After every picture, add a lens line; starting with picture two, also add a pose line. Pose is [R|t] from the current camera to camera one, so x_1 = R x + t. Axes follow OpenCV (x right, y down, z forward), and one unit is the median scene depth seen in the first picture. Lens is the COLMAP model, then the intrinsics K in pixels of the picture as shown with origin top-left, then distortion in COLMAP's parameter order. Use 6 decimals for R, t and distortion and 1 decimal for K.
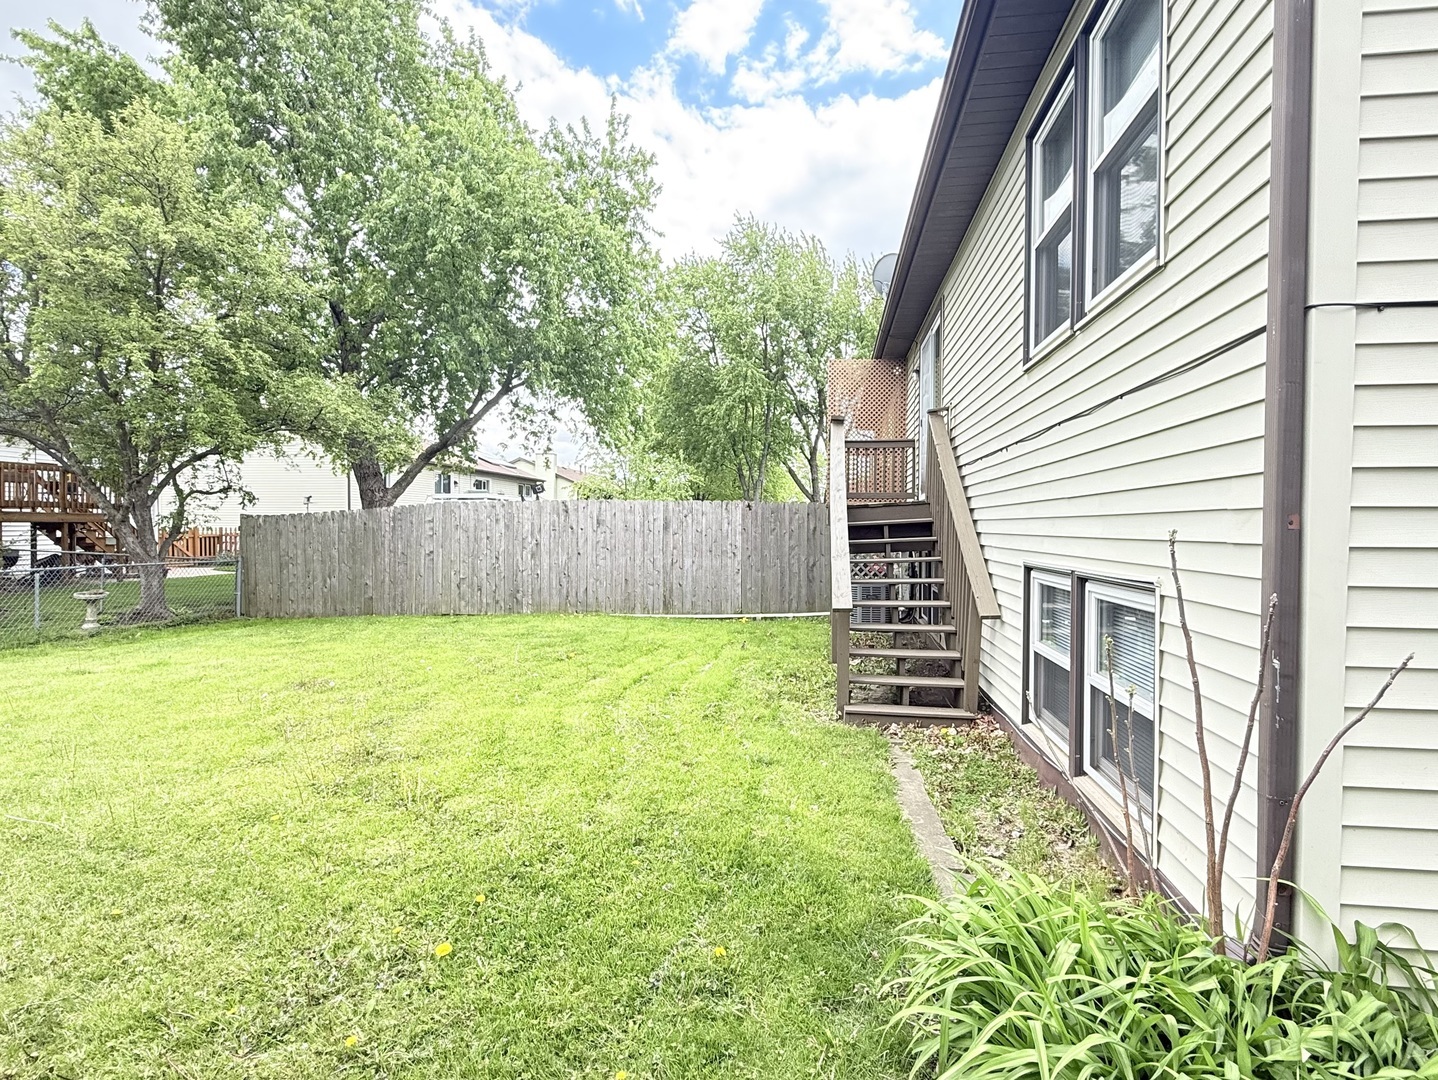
lens RADIAL K [[751.9, 0, 713.2], [0, 751.9, 542.7], [0, 0, 1]] dist [-0.001022, -0.000200]
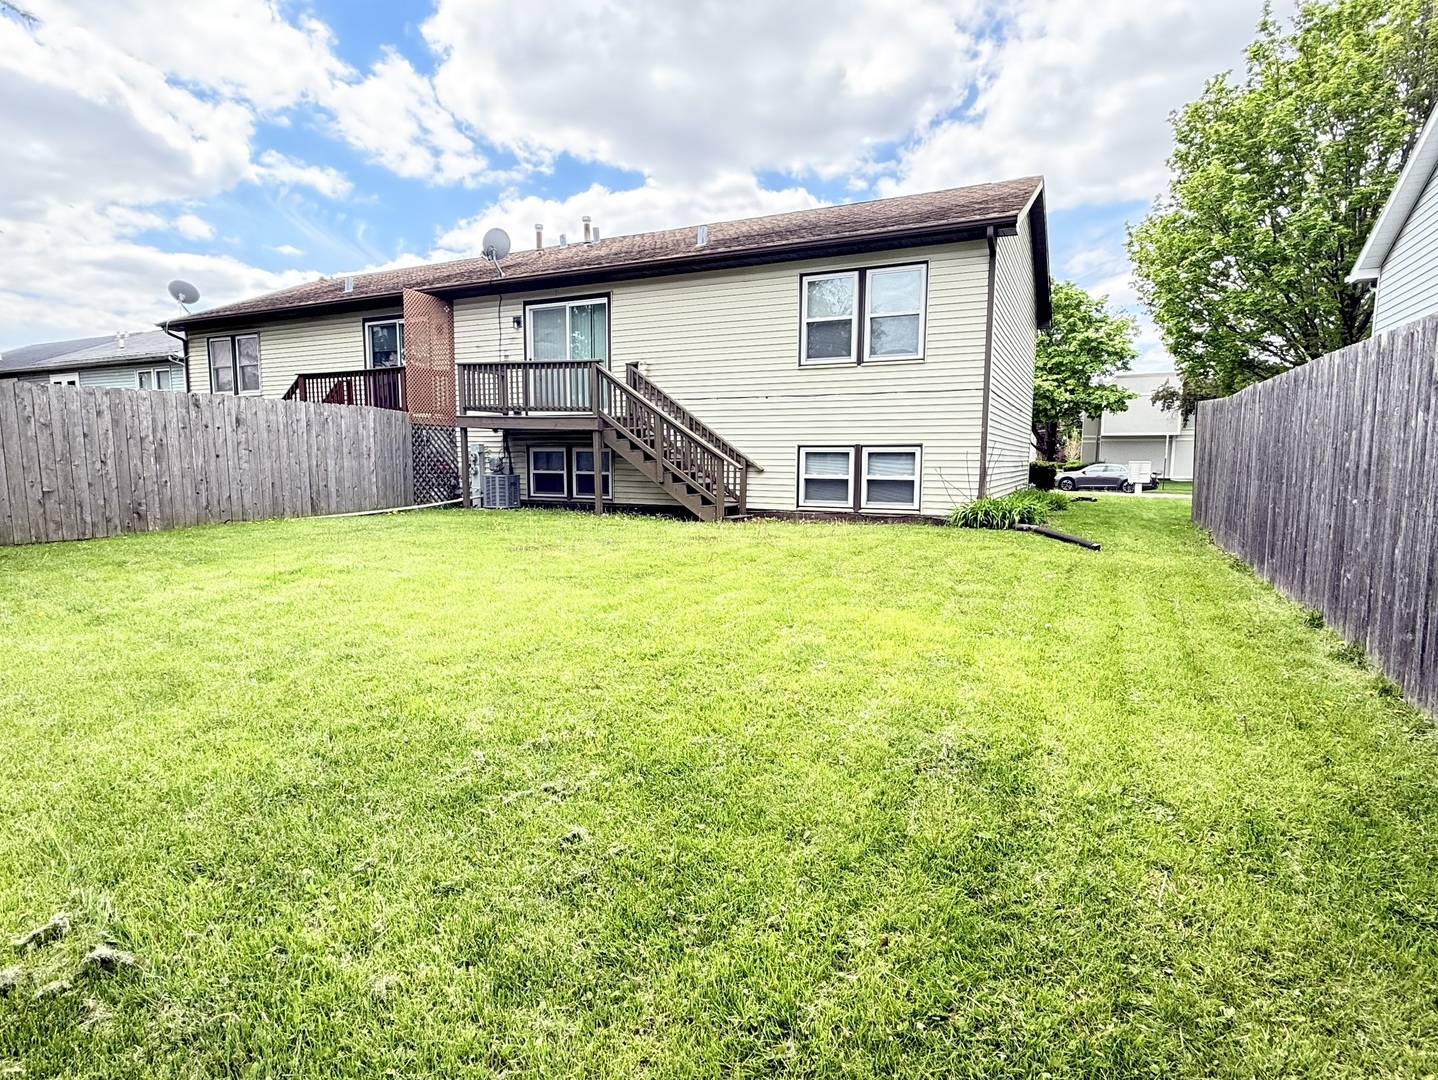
lens RADIAL K [[751.9, 0, 713.2], [0, 751.9, 542.7], [0, 0, 1]] dist [-0.001022, -0.000200]
pose [[0.318980, -0.110501, 0.941298, -0.830851], [0.016900, 0.993685, 0.110924, 0.027528], [-0.947611, -0.019475, 0.318834, 0.172033]]
